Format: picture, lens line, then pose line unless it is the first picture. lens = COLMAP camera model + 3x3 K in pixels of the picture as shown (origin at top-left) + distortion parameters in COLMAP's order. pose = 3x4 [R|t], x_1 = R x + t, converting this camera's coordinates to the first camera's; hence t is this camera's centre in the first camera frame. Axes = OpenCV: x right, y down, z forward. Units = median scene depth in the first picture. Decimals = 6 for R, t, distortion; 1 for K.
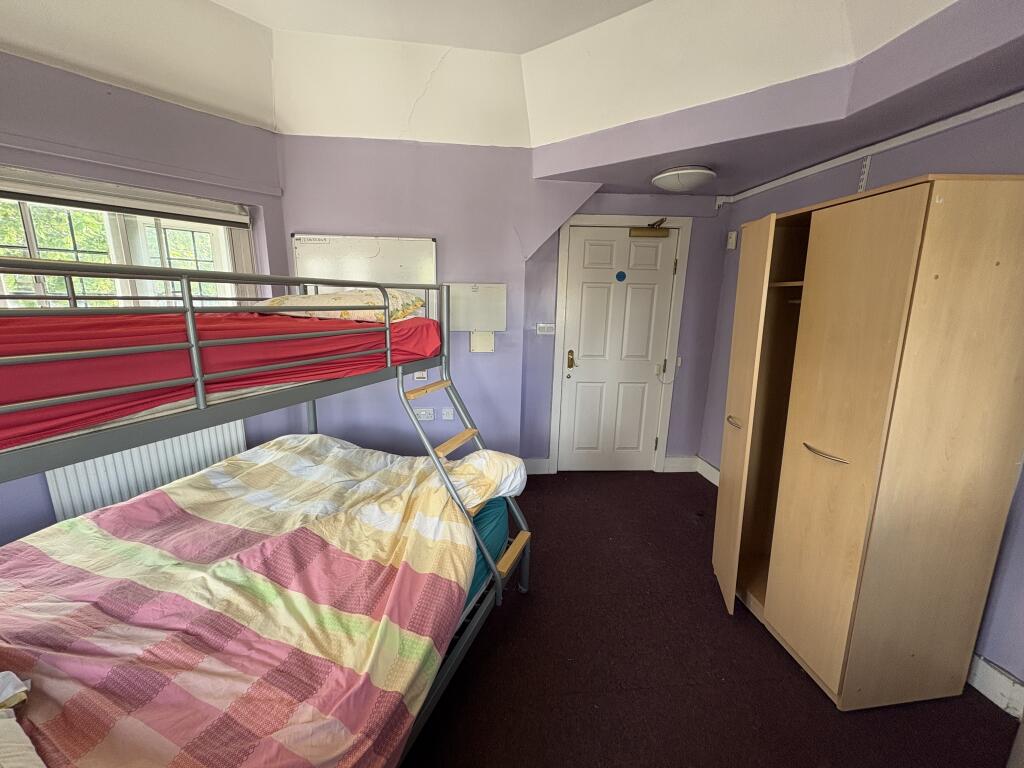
lens RADIAL K [[409.5, 0, 512.0], [0, 409.5, 384.0], [0, 0, 1]] dist [0.000007, -0.000034]
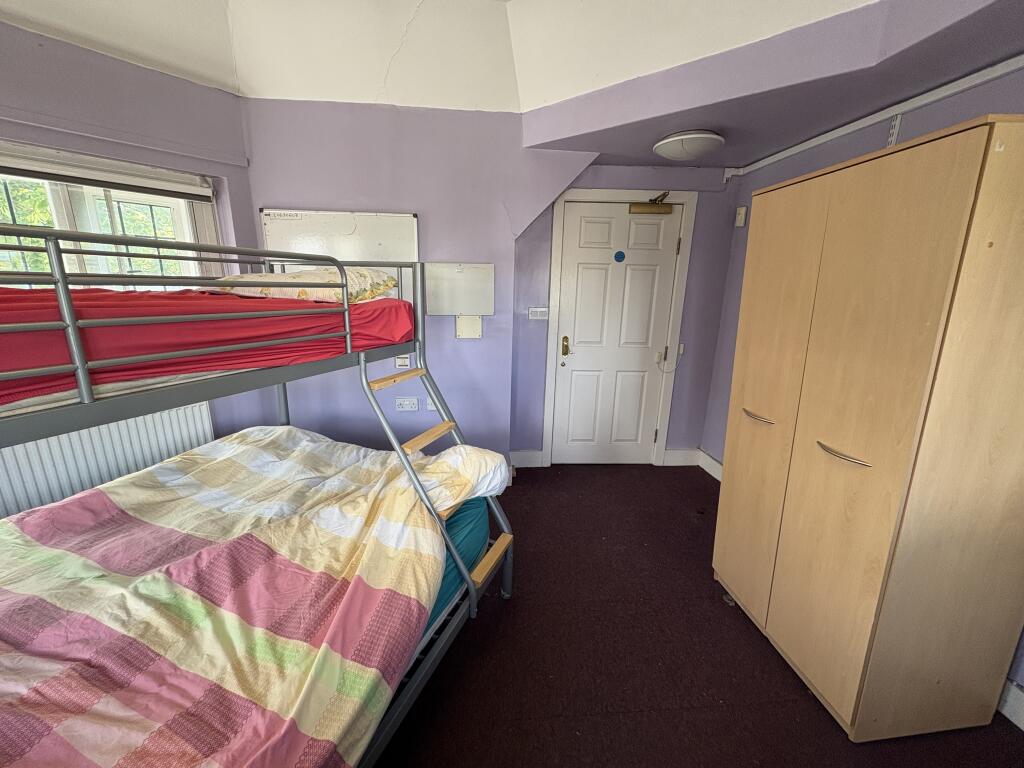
lens RADIAL K [[409.5, 0, 512.0], [0, 409.5, 384.0], [0, 0, 1]] dist [0.000007, -0.000034]
pose [[0.999939, 0.003315, -0.010521, 0.061284], [-0.002993, 0.999532, 0.030442, -0.003089], [0.010617, -0.030408, 0.999481, 0.113197]]
